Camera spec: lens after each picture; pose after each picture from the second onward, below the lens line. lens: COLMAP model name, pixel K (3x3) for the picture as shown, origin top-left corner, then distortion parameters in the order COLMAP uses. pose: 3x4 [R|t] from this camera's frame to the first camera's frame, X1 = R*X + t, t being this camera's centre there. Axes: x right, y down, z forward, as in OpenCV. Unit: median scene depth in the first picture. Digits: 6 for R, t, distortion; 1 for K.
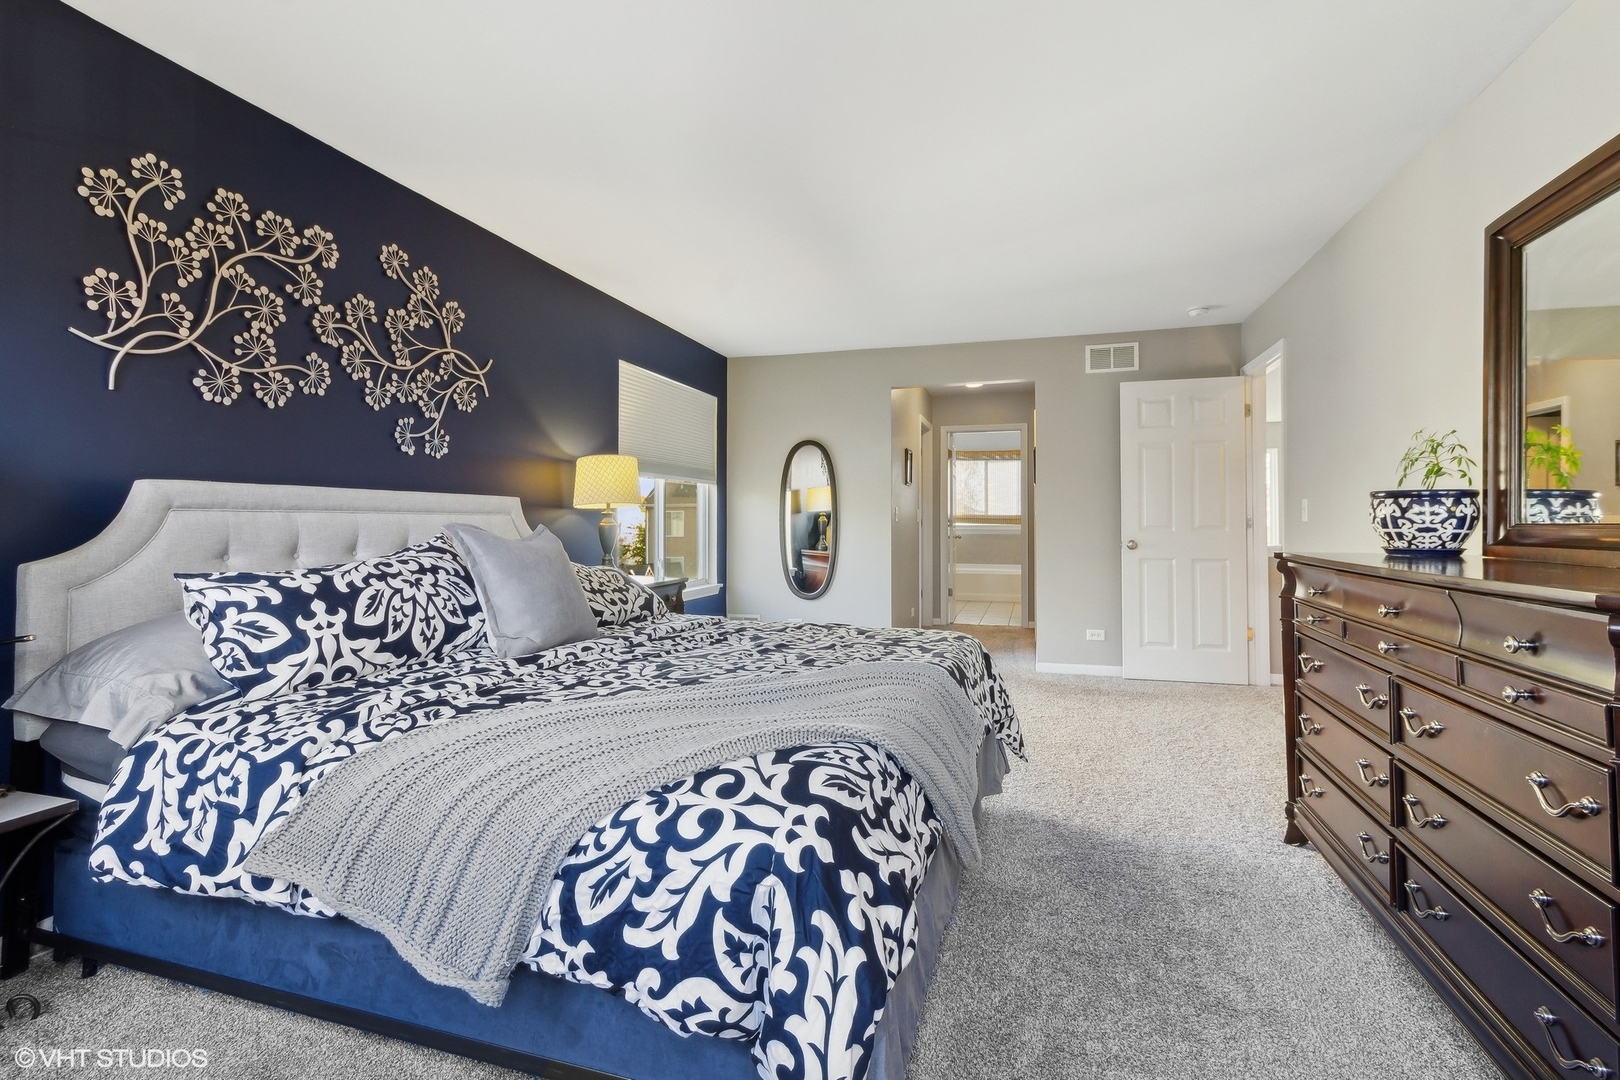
lens RADIAL K [[765.4, 0, 804.8], [0, 765.4, 529.3], [0, 0, 1]] dist [-0.001136, -0.000105]
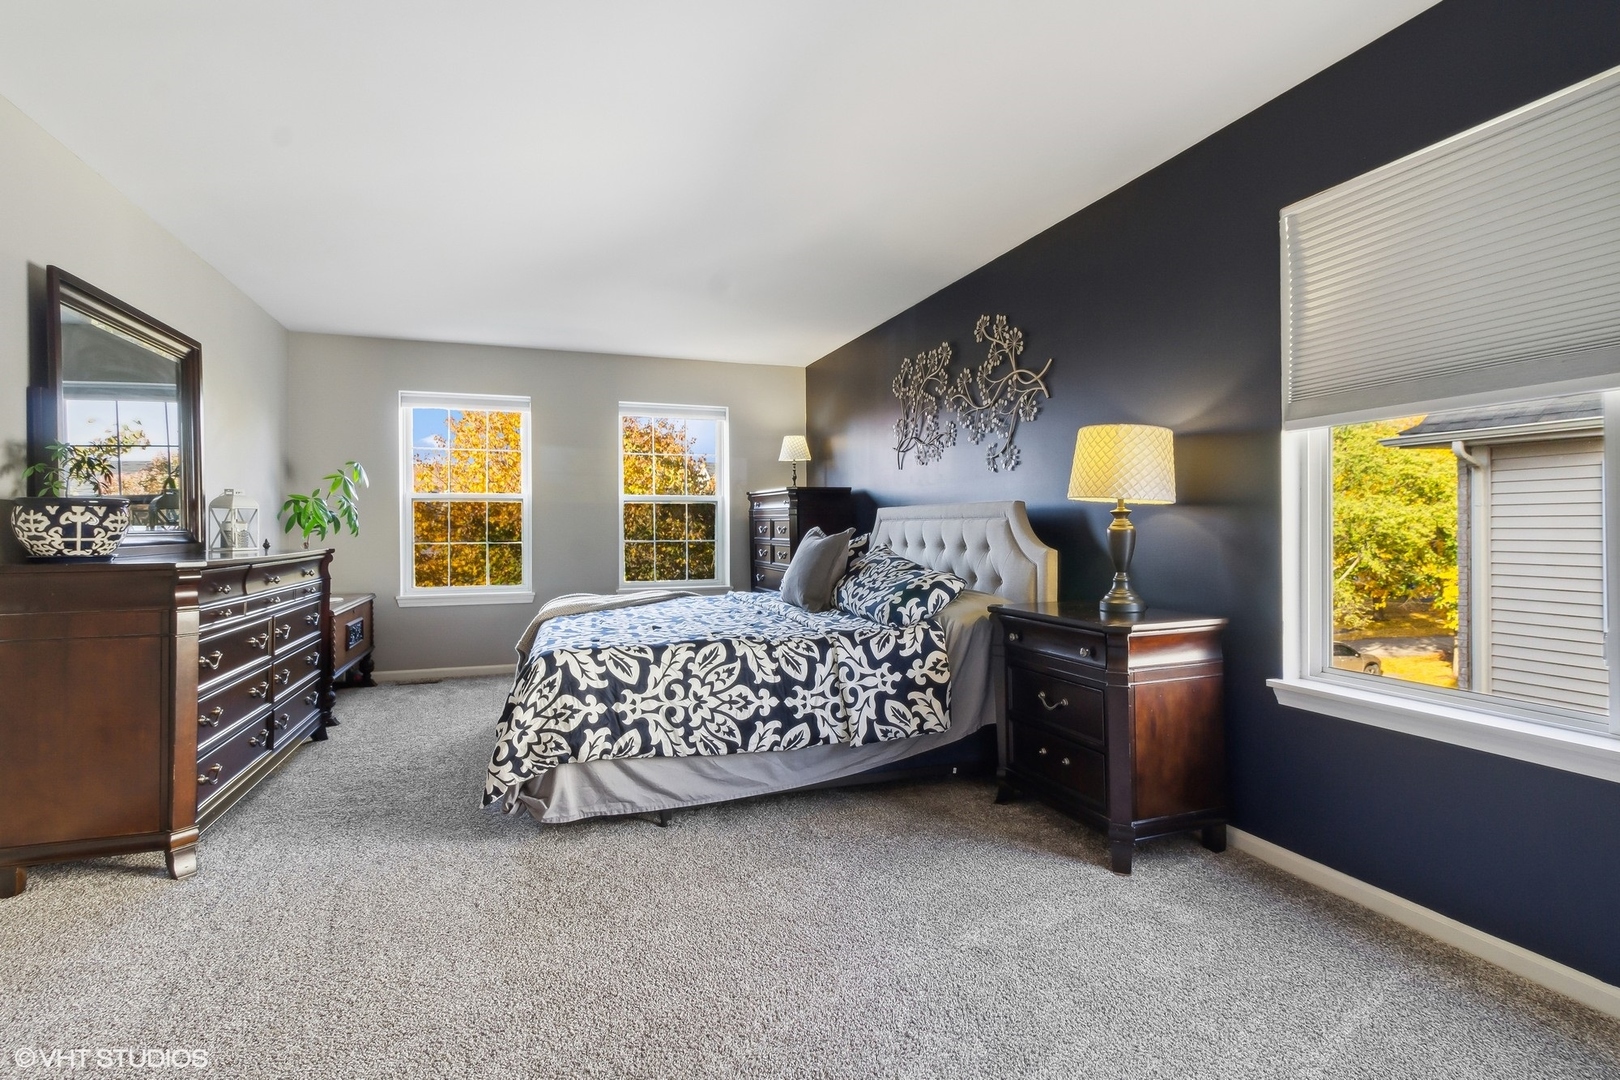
lens RADIAL K [[765.4, 0, 804.8], [0, 765.4, 531.9], [0, 0, 1]] dist [-0.001136, -0.000105]
pose [[-0.803021, 0.008865, -0.595885, 0.546992], [-0.000623, 0.999876, 0.015715, -0.020381], [0.595951, 0.012991, -0.802916, 2.055411]]
